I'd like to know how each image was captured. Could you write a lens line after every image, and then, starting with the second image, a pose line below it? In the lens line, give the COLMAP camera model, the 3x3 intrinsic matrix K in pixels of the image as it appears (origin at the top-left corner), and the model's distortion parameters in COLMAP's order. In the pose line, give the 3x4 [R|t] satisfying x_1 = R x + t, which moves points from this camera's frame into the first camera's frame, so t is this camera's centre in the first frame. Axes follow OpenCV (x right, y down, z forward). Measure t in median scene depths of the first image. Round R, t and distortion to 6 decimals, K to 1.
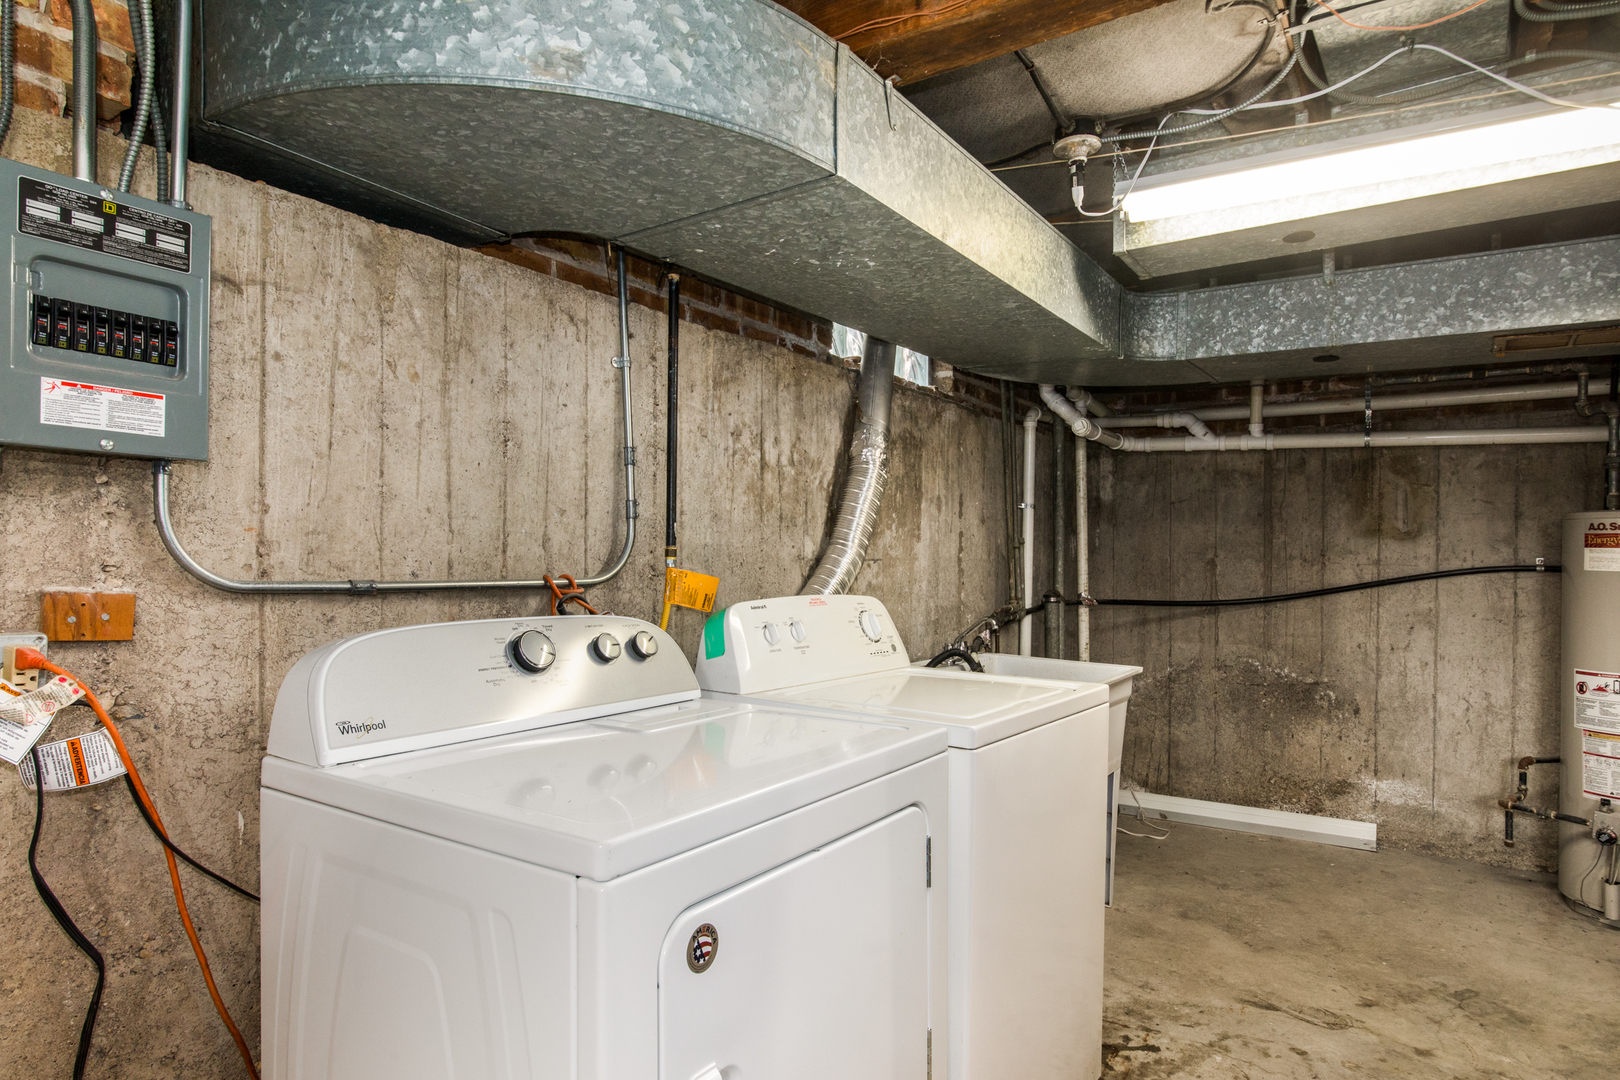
lens RADIAL K [[926.8, 0, 821.5], [0, 926.8, 549.5], [0, 0, 1]] dist [0.004676, 0.000645]
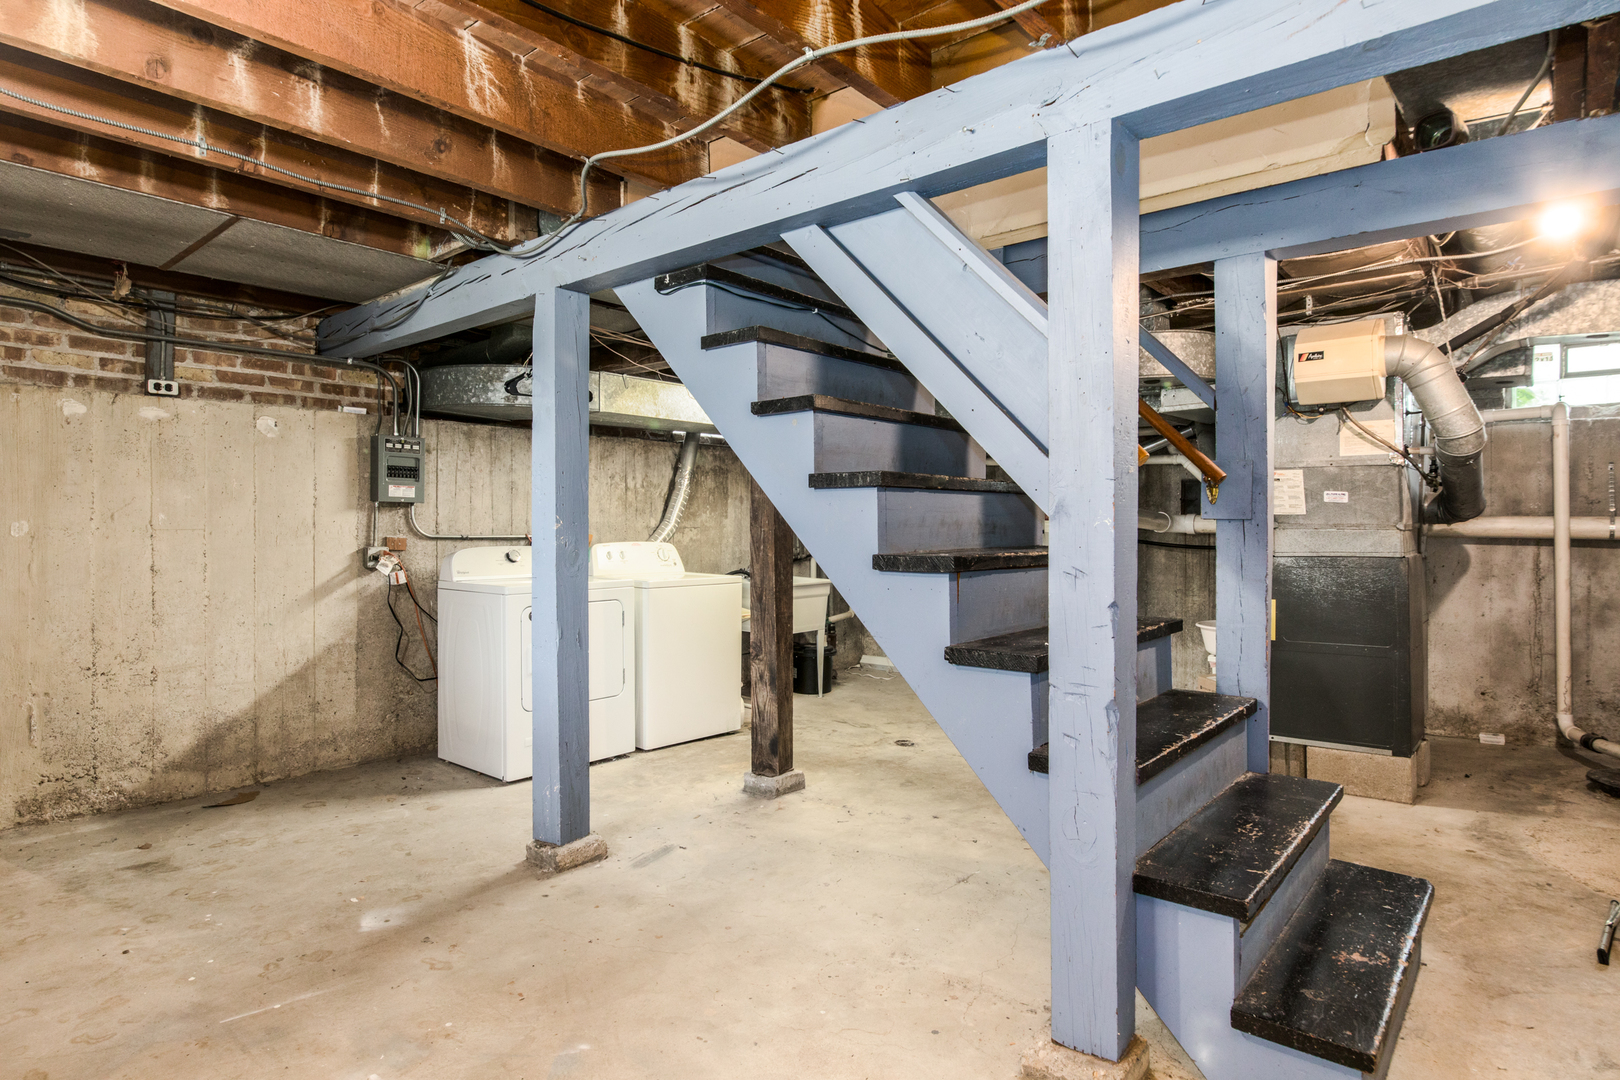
lens RADIAL K [[885.8, 0, 801.9], [0, 885.8, 530.5], [0, 0, 1]] dist [-0.003302, -0.000084]
pose [[0.991743, 0.005306, -0.128135, 1.053323], [-0.002527, 0.999758, 0.021838, -0.052396], [0.128219, -0.021334, 0.991516, -1.891664]]
